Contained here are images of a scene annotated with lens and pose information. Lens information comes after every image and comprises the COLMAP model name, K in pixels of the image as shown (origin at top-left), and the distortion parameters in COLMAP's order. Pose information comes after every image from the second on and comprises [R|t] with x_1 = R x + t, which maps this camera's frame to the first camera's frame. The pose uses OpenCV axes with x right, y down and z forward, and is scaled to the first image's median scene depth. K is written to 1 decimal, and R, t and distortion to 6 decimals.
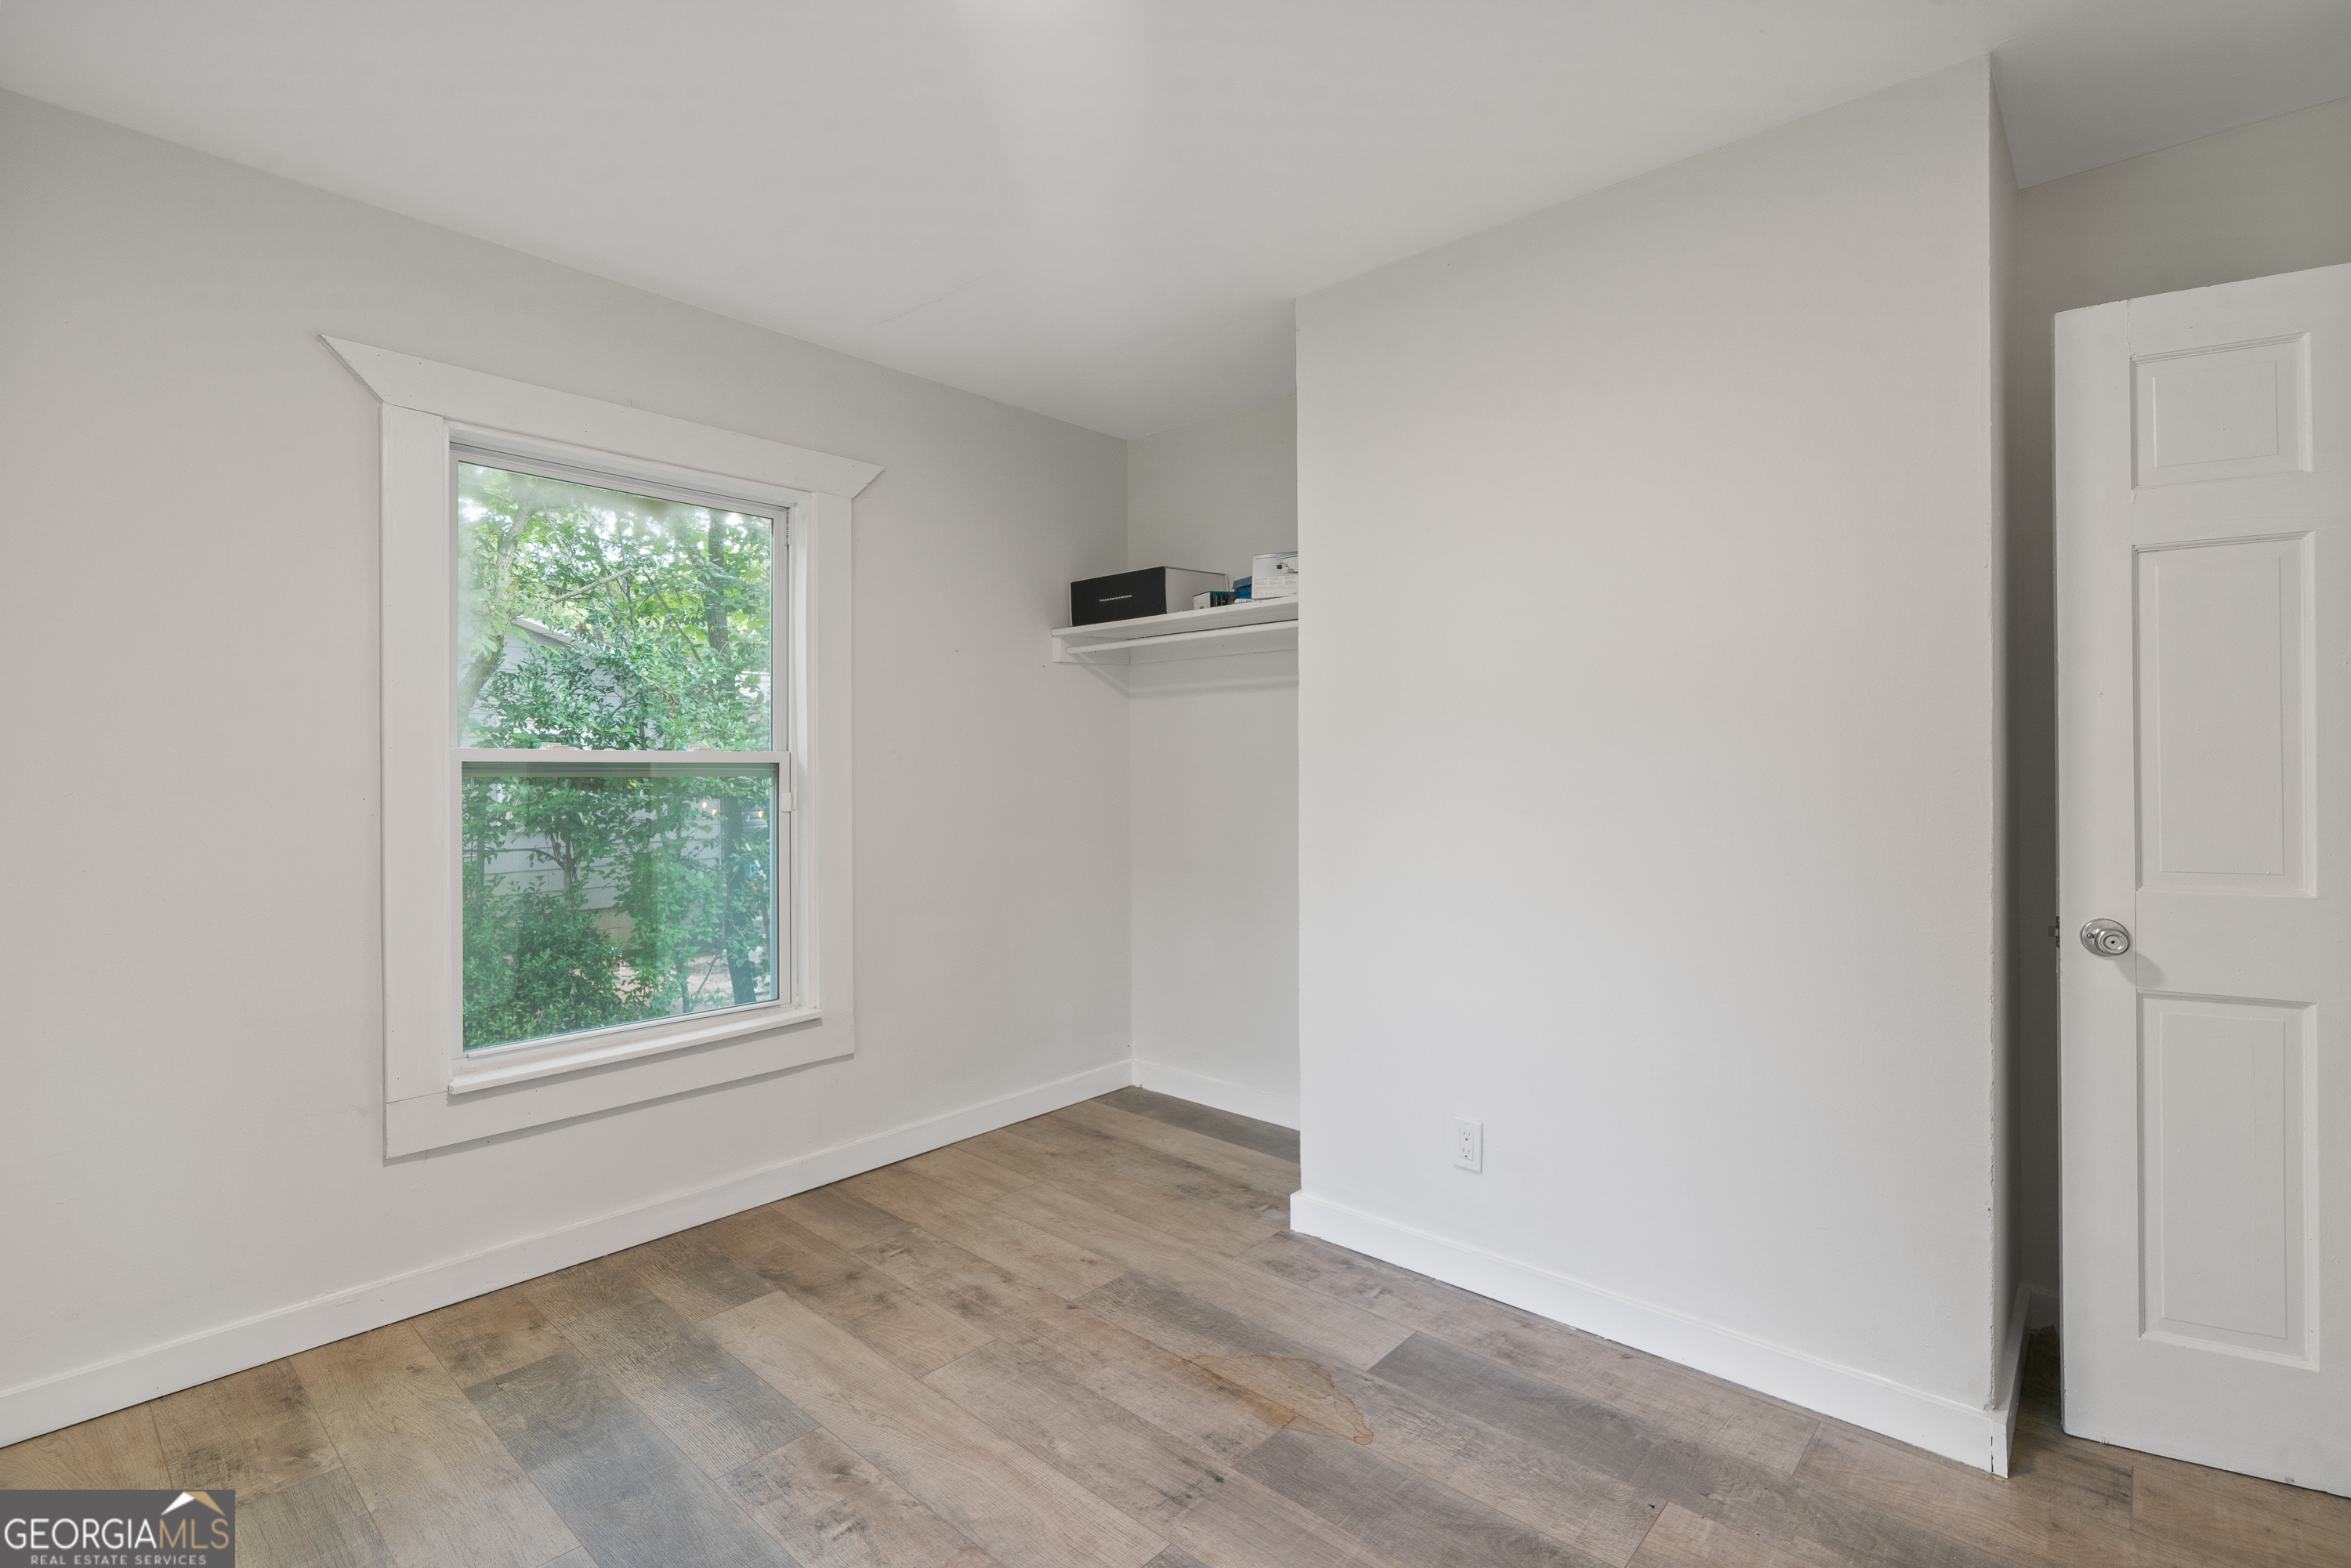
lens RADIAL K [[1072.6, 0, 1168.1], [0, 1072.6, 766.2], [0, 0, 1]] dist [-0.001000, 0.002376]
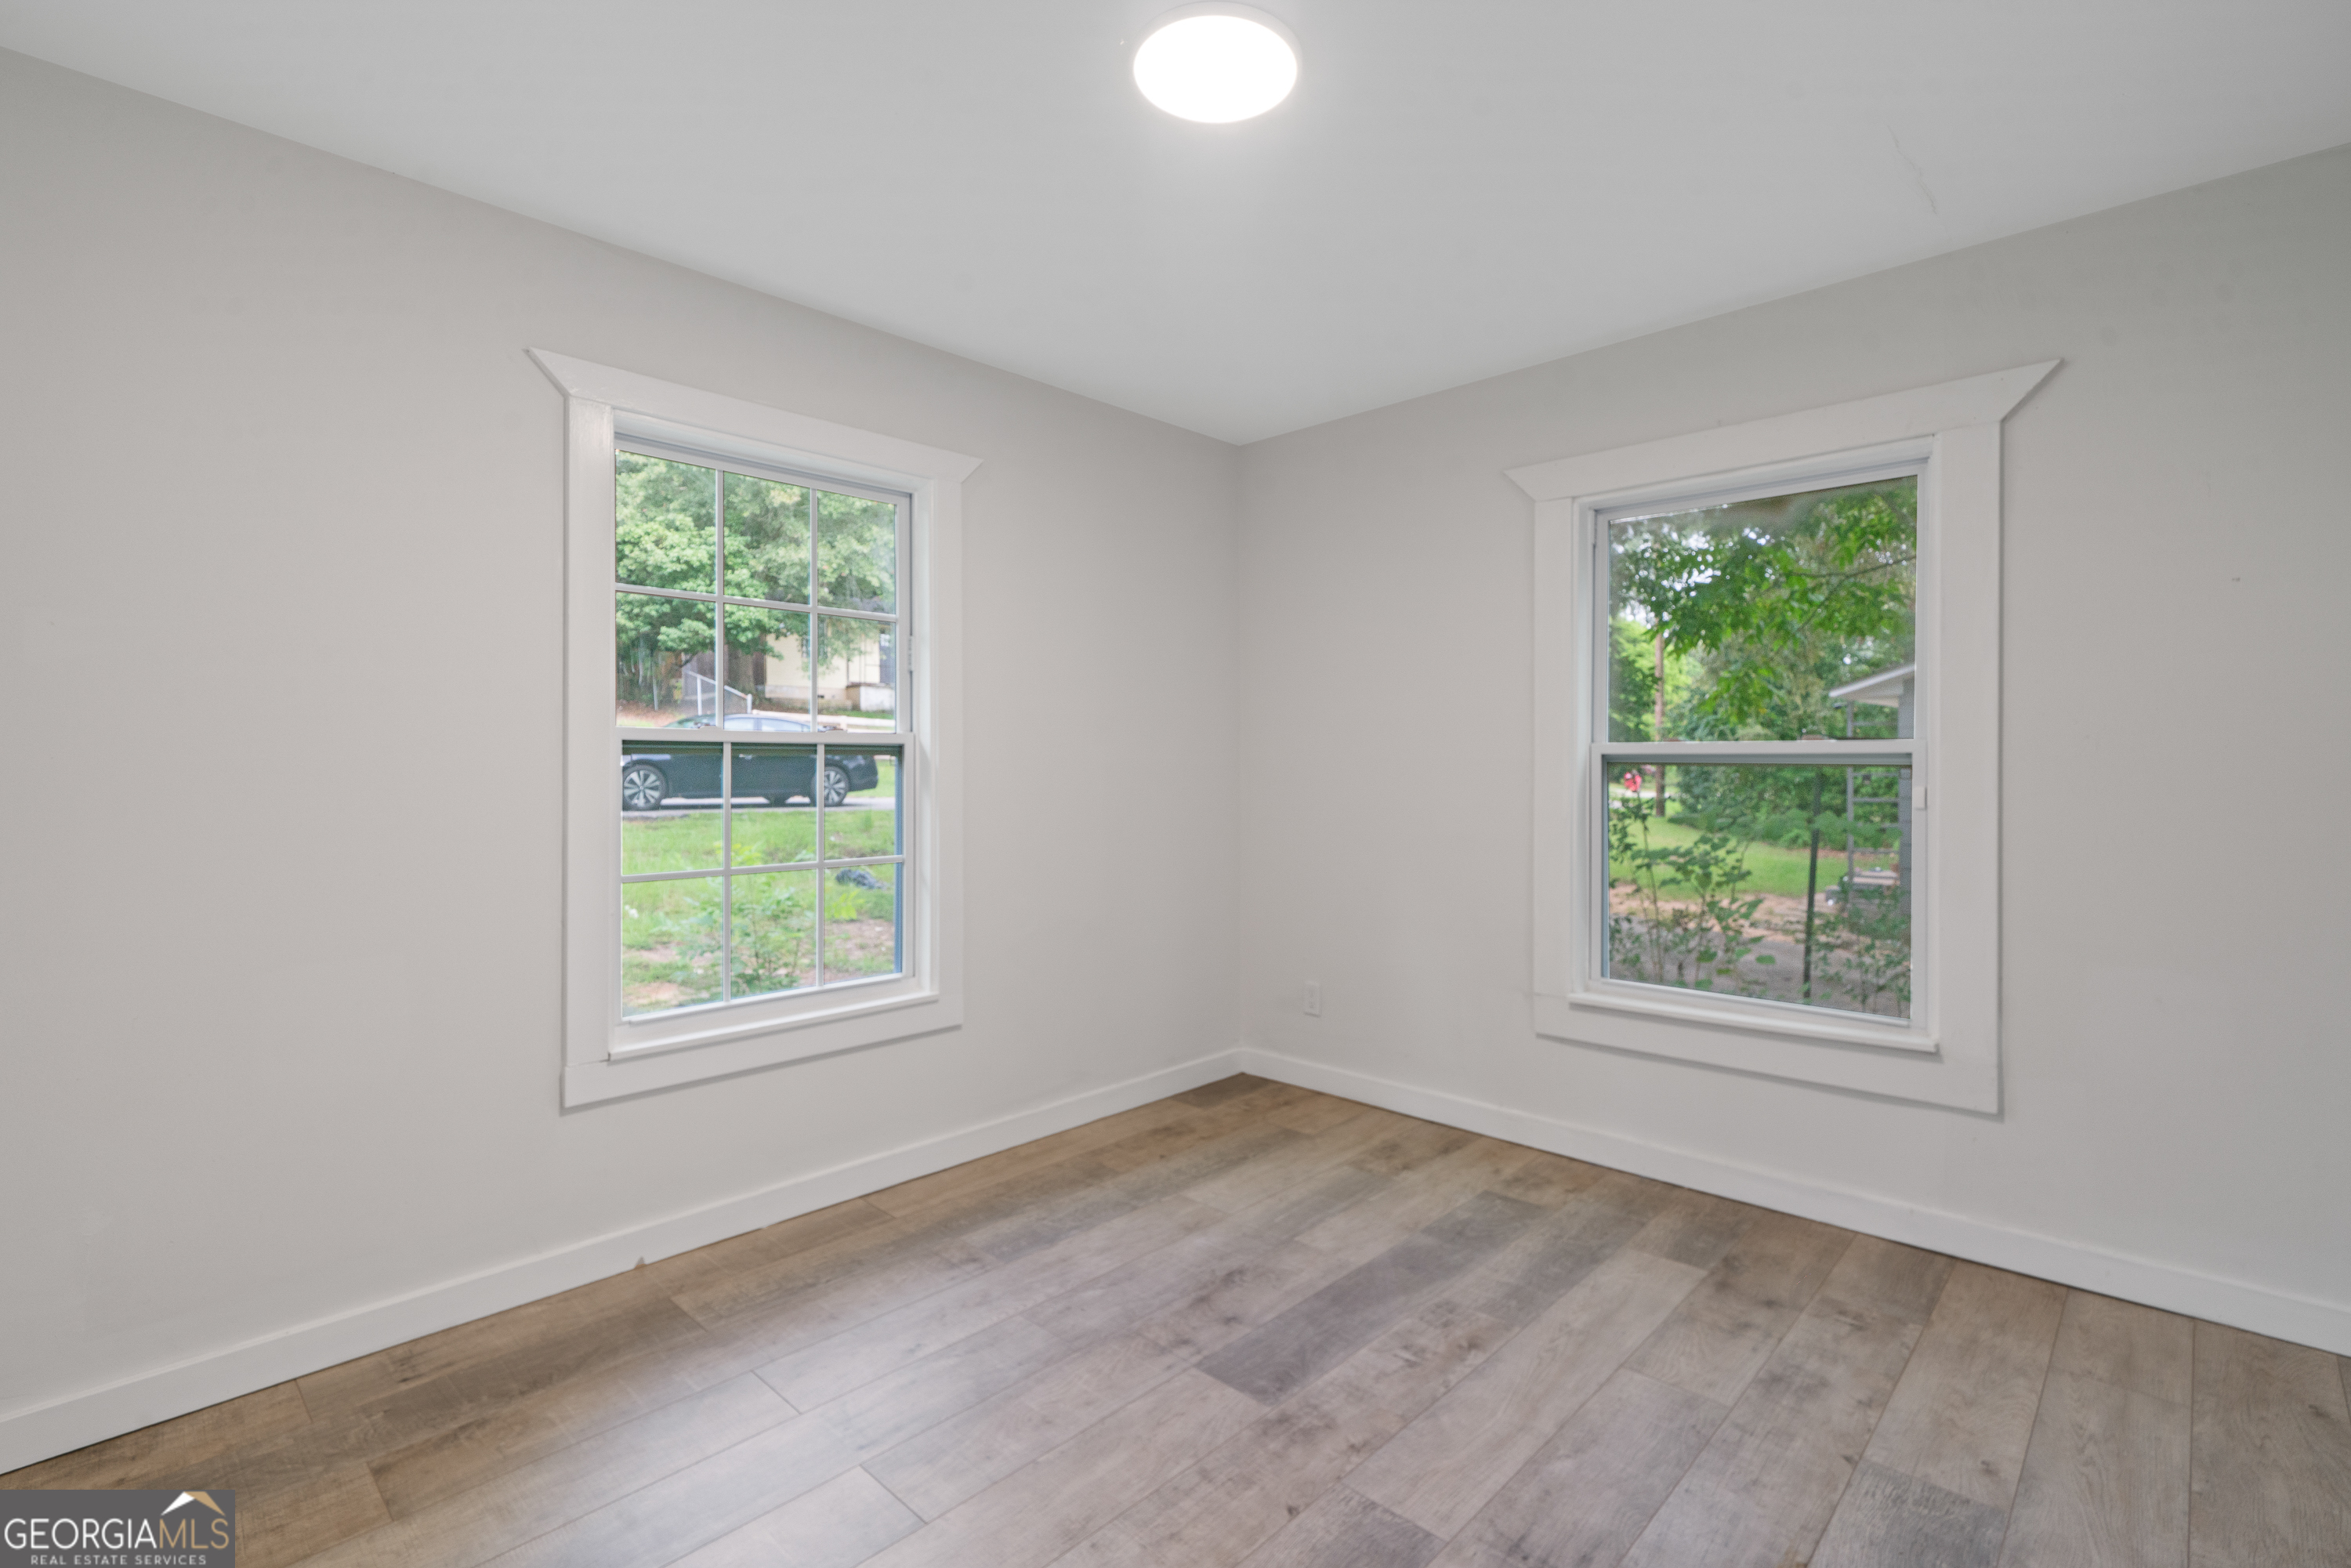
lens RADIAL K [[1072.6, 0, 1166.9], [0, 1072.6, 767.2], [0, 0, 1]] dist [-0.001000, 0.002376]
pose [[-0.010474, 0.011901, -0.999874, 0.673501], [-0.003475, 0.999923, 0.011938, 0.002010], [0.999939, 0.003599, -0.010432, 0.515018]]
